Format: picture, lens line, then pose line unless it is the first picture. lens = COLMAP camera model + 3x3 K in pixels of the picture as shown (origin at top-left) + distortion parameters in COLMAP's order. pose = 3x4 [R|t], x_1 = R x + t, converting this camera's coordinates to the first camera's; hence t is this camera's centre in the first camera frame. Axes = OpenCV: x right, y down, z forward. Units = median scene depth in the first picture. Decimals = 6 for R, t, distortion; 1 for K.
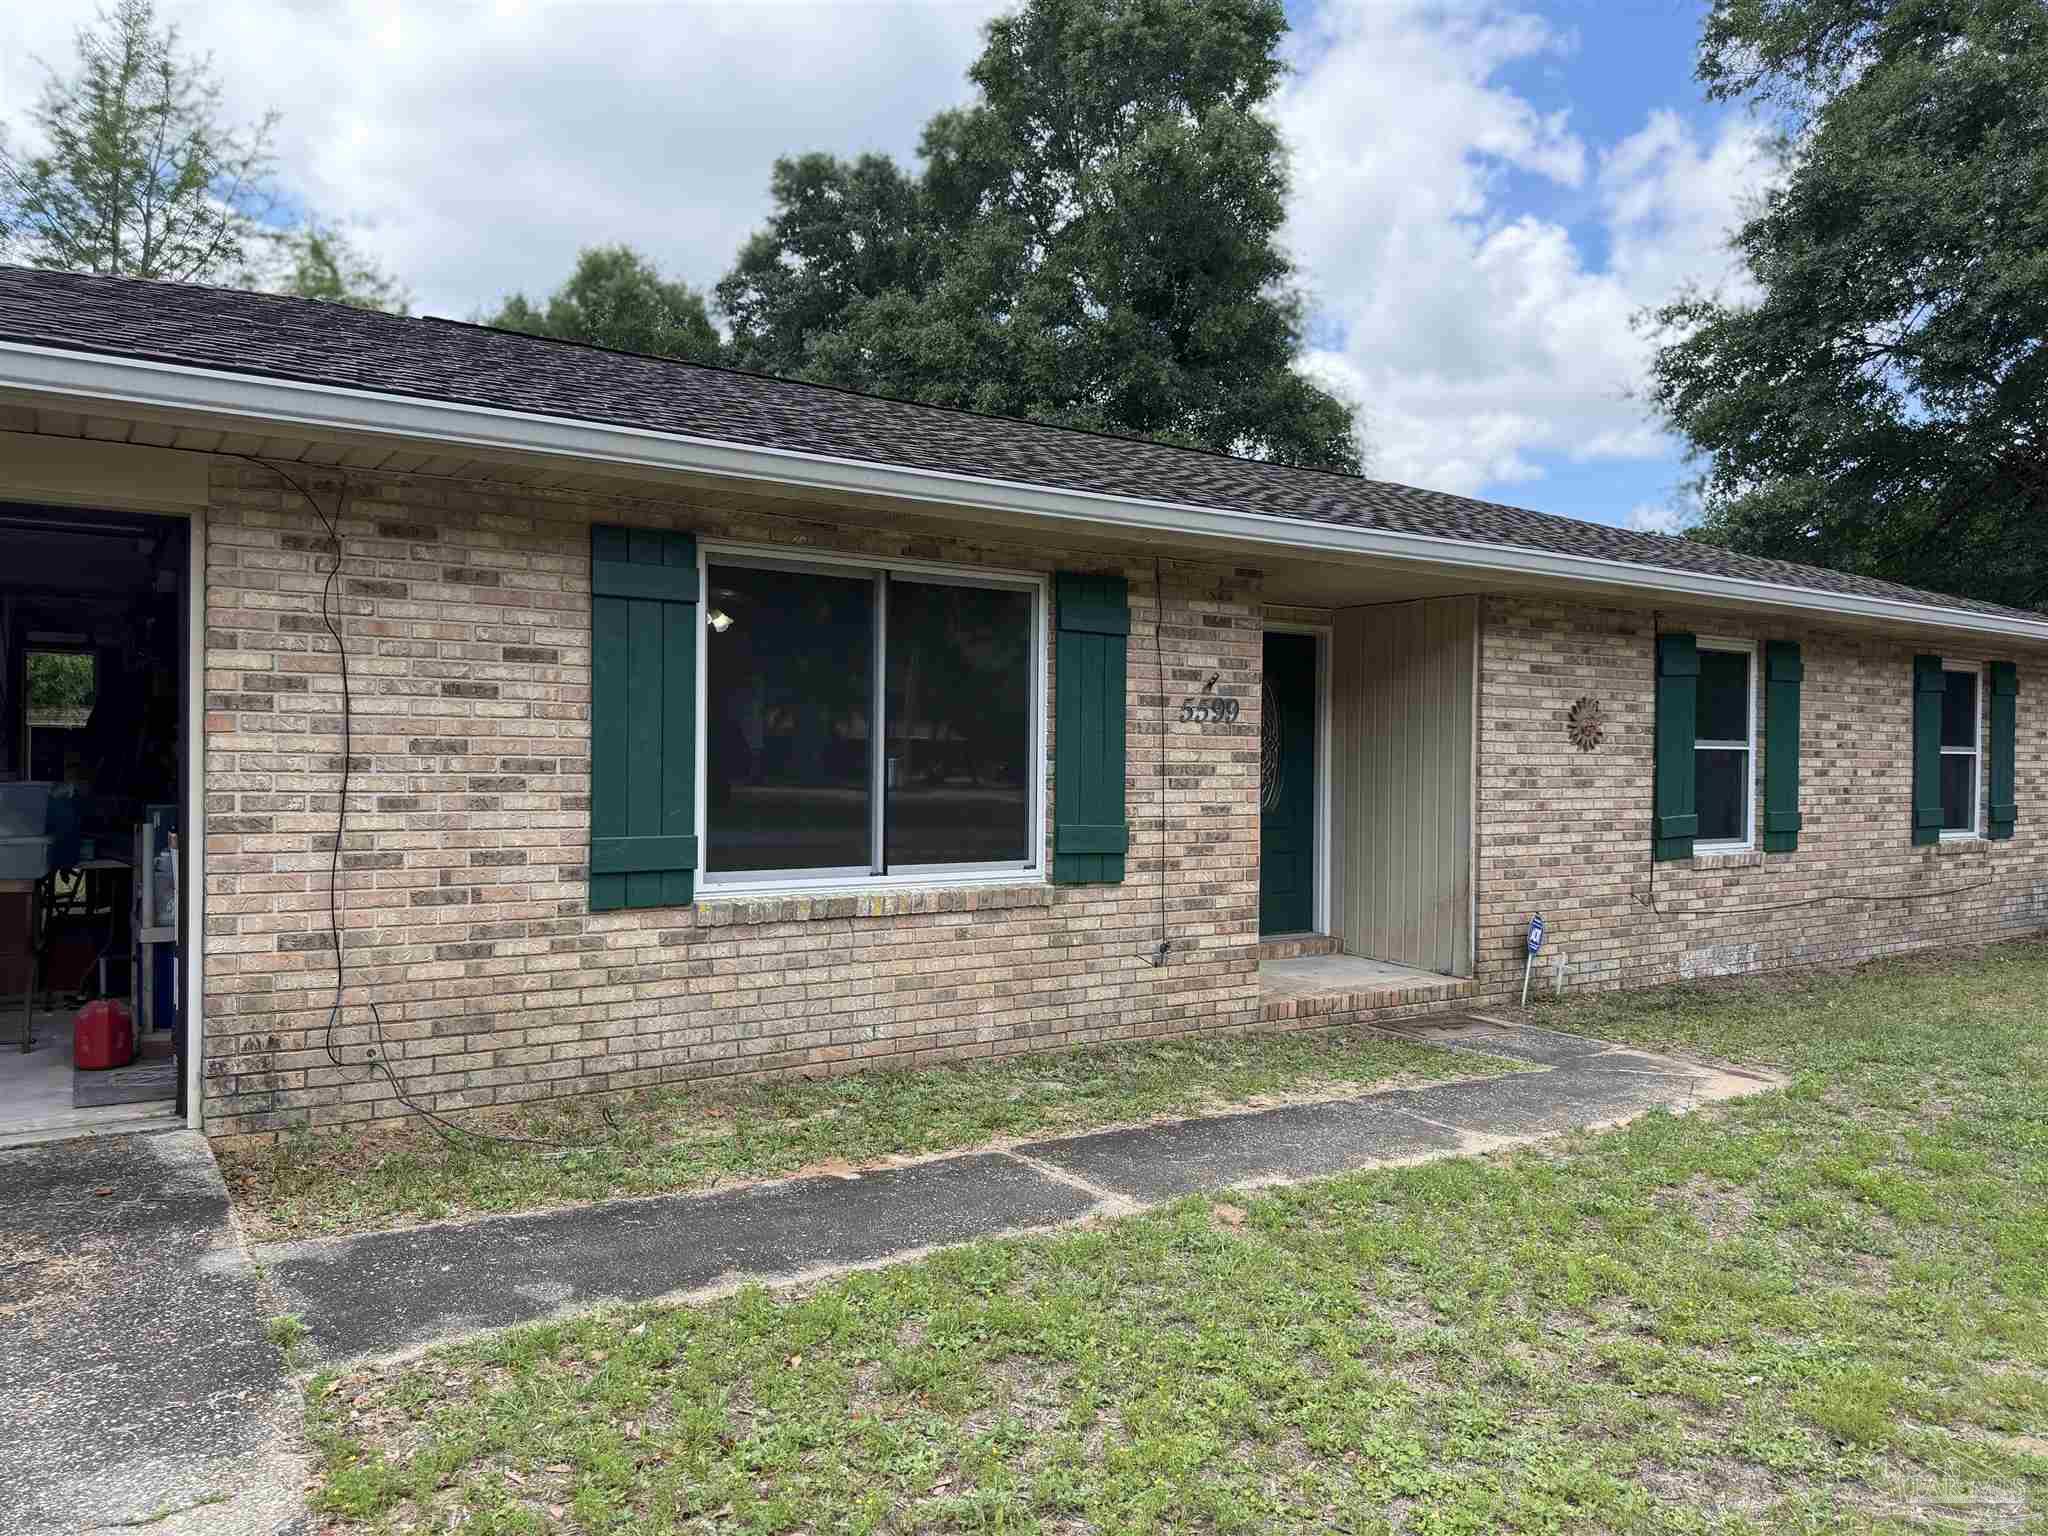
lens RADIAL K [[1442.1, 0, 1024.0], [0, 1442.1, 768.0], [0, 0, 1]] dist [0.078345, -0.113879]
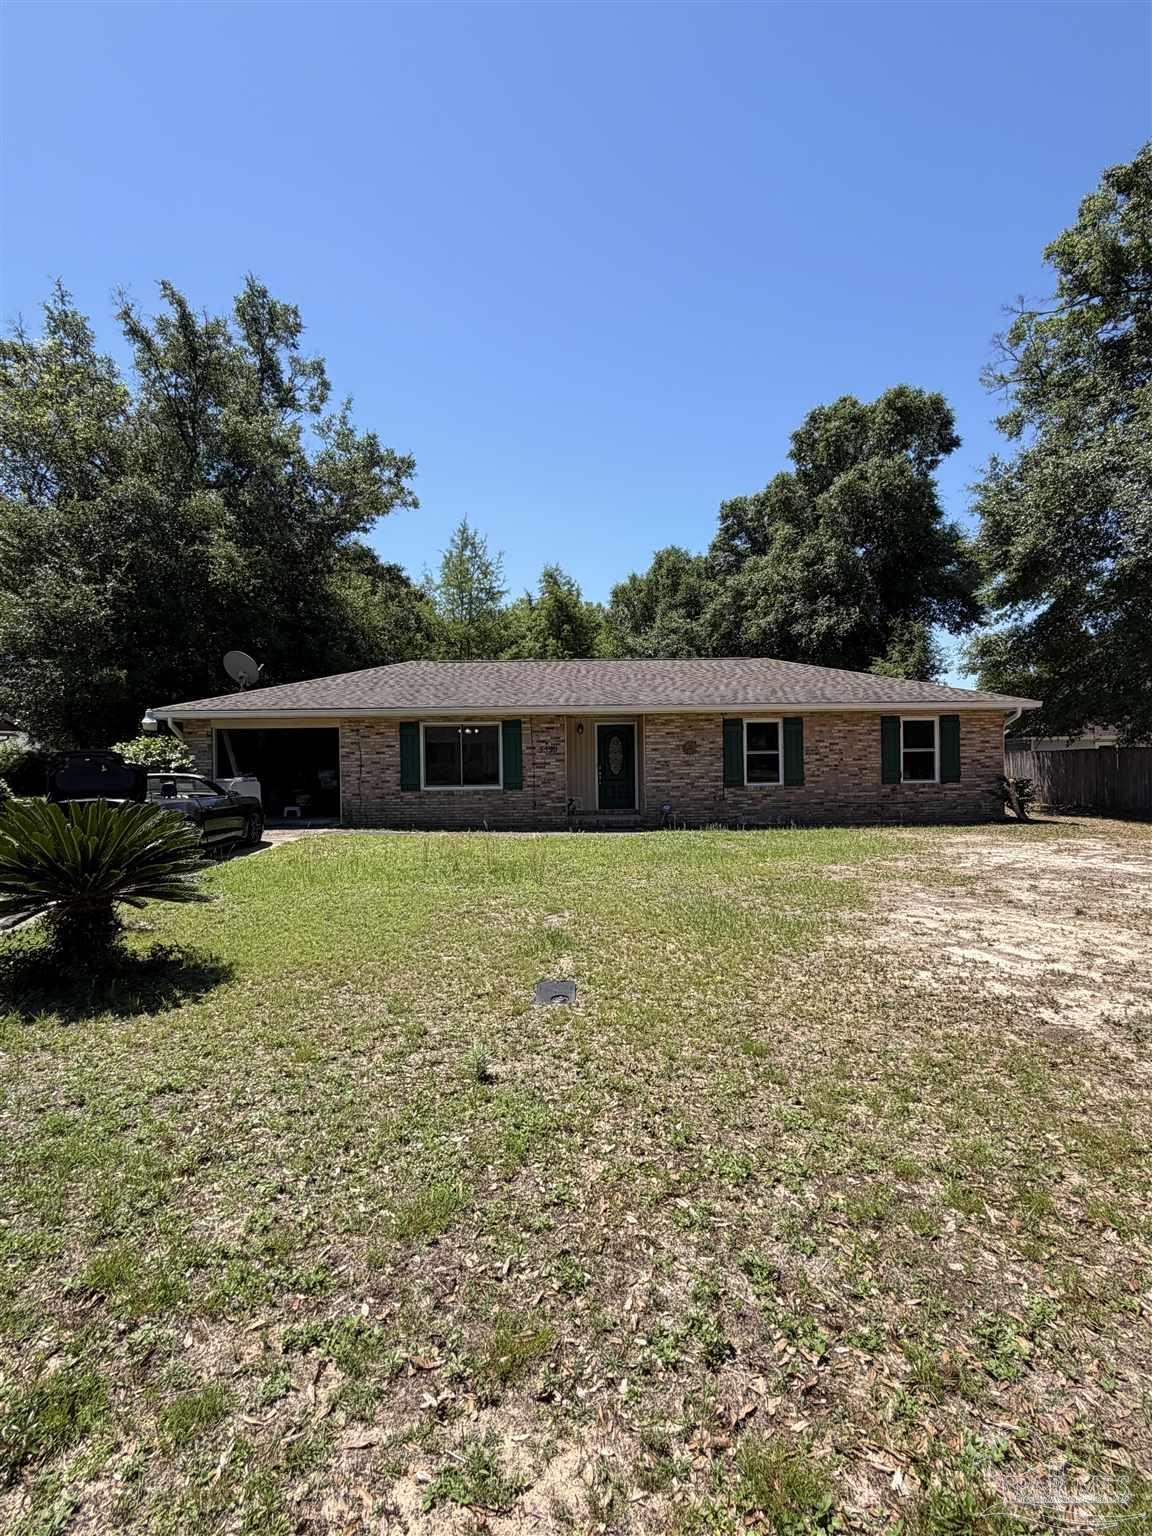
lens RADIAL K [[792.7, 0, 576.0], [0, 792.7, 768.0], [0, 0, 1]] dist [-0.009688, -0.000143]
pose [[0.842532, -0.015899, -0.538412, 1.719833], [0.017828, 0.999840, -0.001627, 0.023070], [0.538352, -0.008228, 0.842680, -1.082943]]
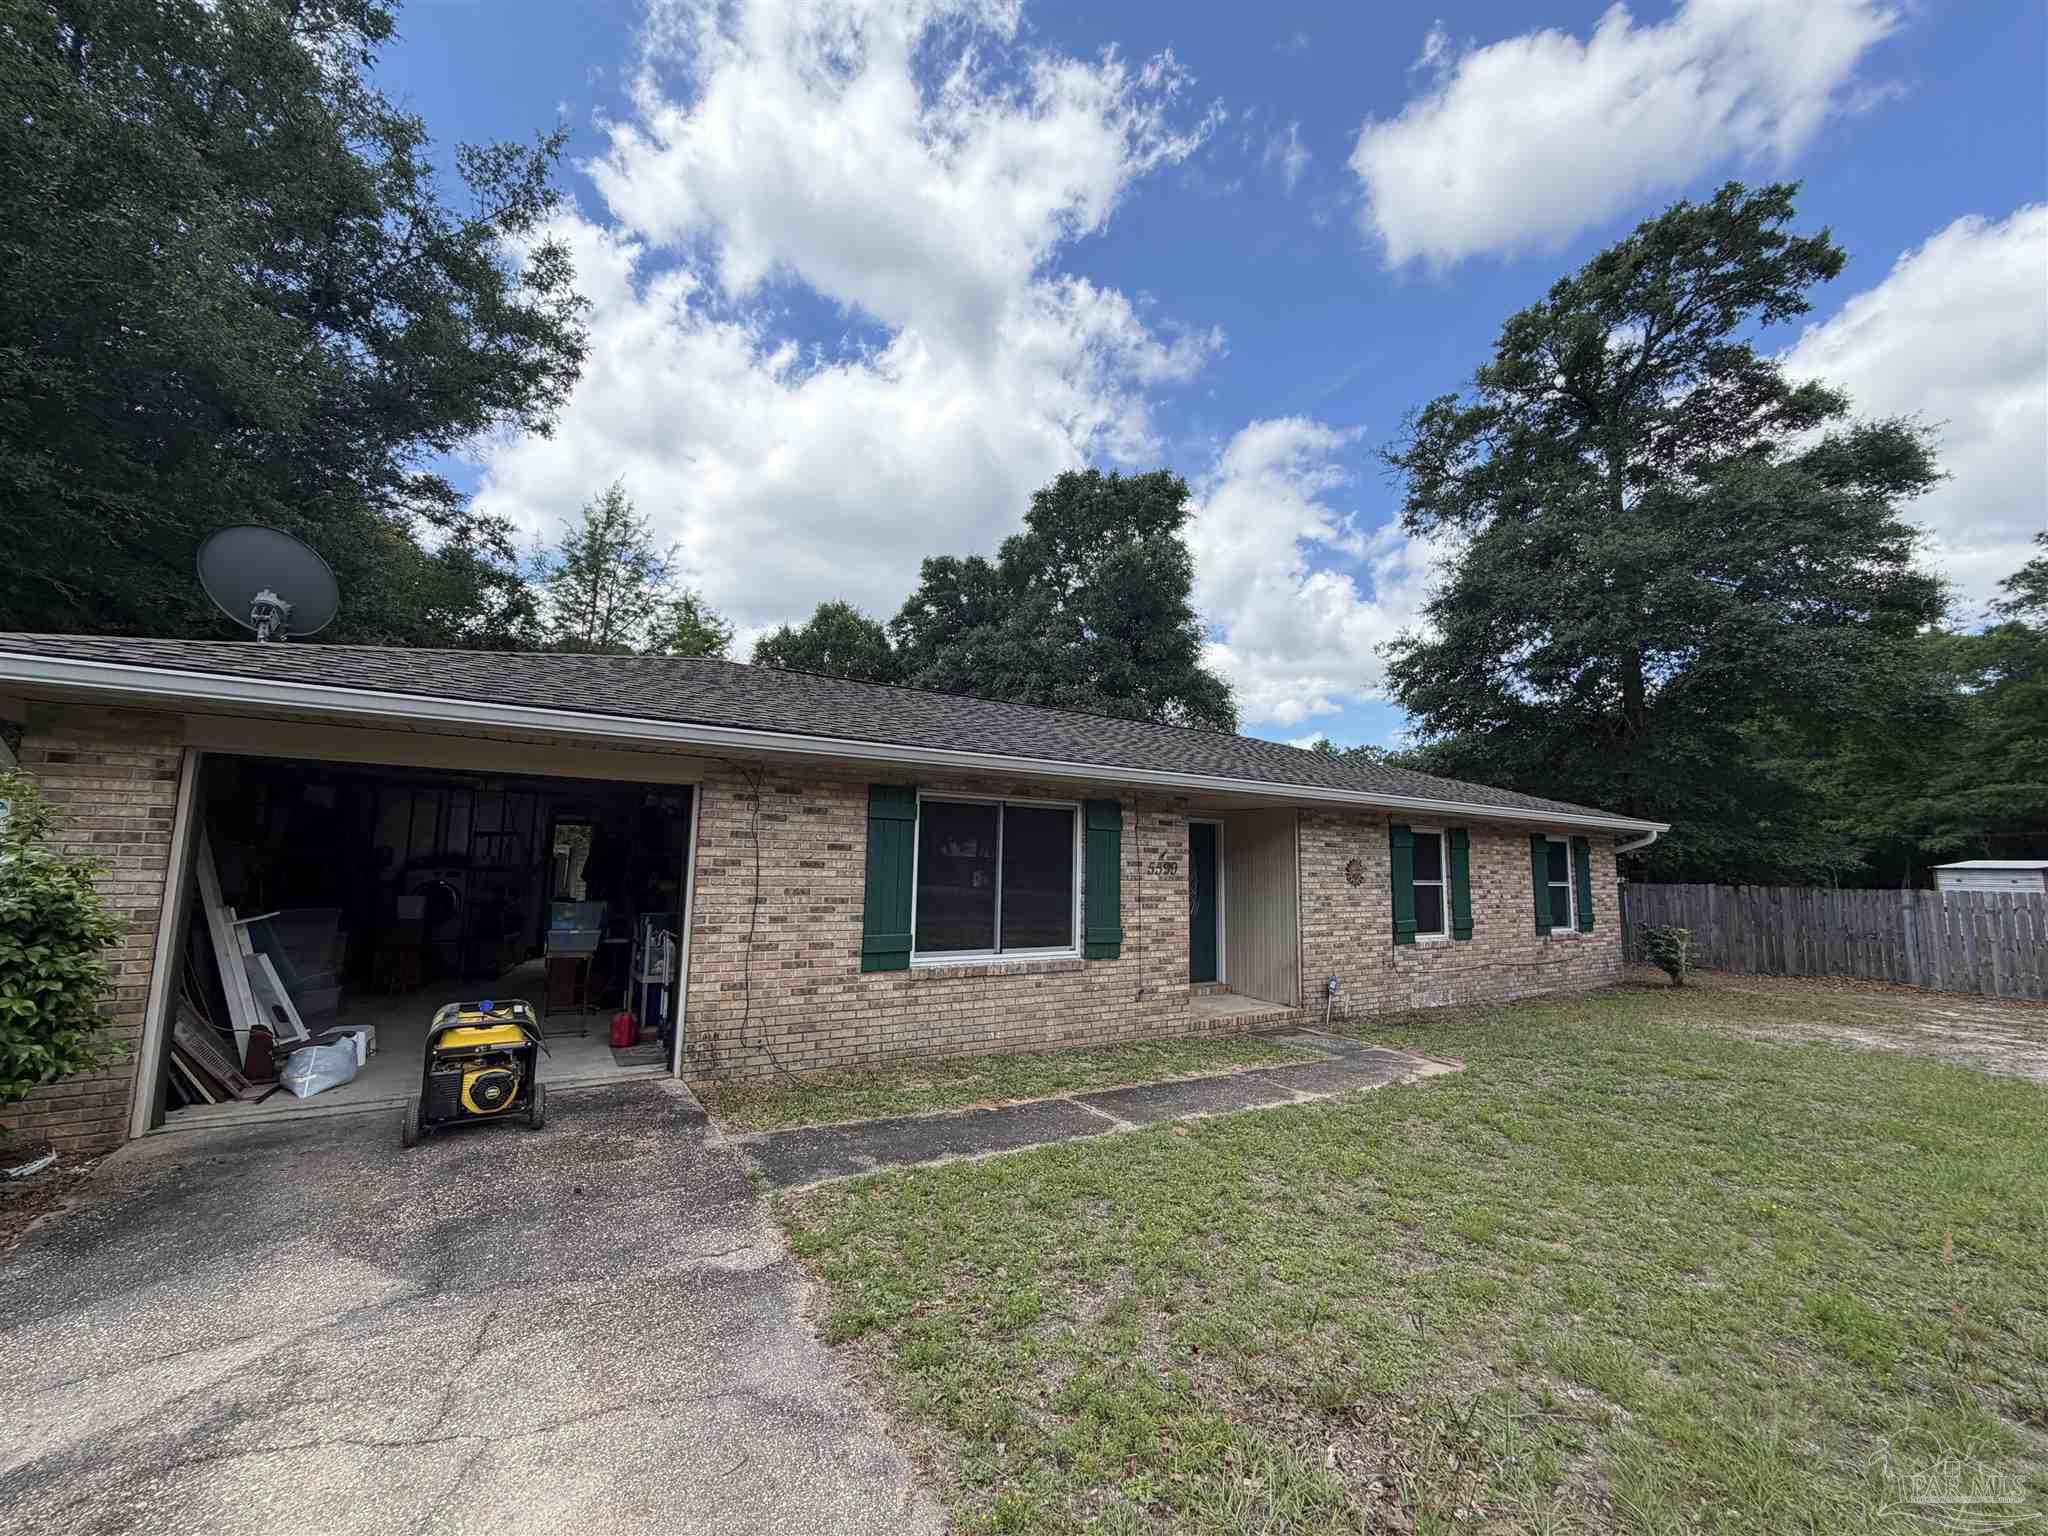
lens RADIAL K [[817.4, 0, 1019.6], [0, 817.4, 763.6], [0, 0, 1]] dist [-0.000831, 0.000362]
pose [[0.999458, 0.004968, -0.032547, -0.036352], [-0.009245, 0.991126, -0.132603, -0.037839], [0.031599, 0.132832, 0.990635, -0.158010]]
